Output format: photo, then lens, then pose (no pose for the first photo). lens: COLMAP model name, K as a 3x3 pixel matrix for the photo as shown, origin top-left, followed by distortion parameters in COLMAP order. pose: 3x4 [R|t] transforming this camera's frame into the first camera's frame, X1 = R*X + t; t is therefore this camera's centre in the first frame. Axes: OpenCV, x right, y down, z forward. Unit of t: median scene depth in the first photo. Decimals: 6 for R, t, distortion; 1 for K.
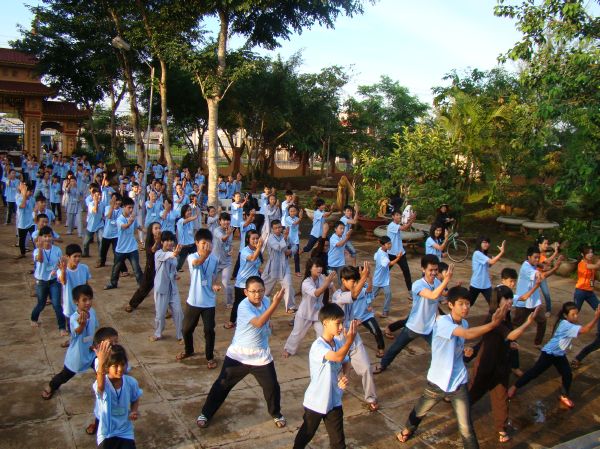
lens RADIAL K [[548.8, 0, 300.0], [0, 548.8, 224.5], [0, 0, 1]] dist [-0.173734, 0.121738]
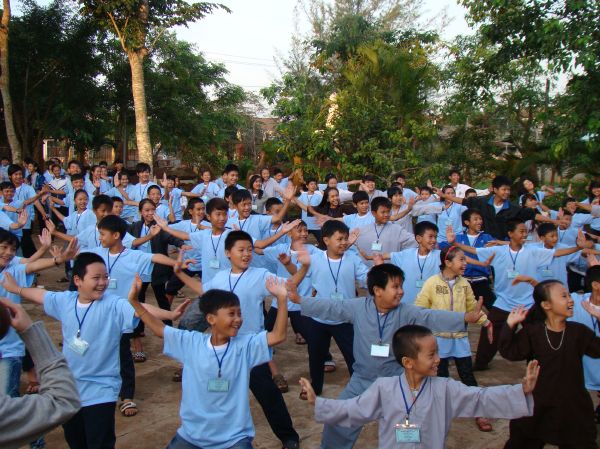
lens RADIAL K [[841.1, 0, 300.0], [0, 841.1, 224.5], [0, 0, 1]] dist [0.025461, -0.014882]
pose [[0.894827, -0.082846, 0.438658, -0.269016], [0.099611, 0.994909, -0.015298, 0.020882], [-0.435157, 0.057384, 0.898524, -0.055331]]
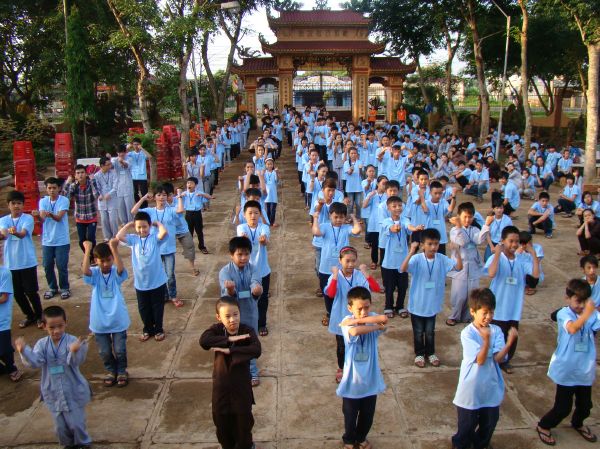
lens RADIAL K [[548.8, 0, 300.0], [0, 548.8, 224.5], [0, 0, 1]] dist [-0.173734, 0.121738]
pose [[0.874802, 0.050295, -0.481863, -0.088434], [-0.007094, 0.995820, 0.091061, 0.000953], [0.484429, -0.076242, 0.871502, -0.035602]]
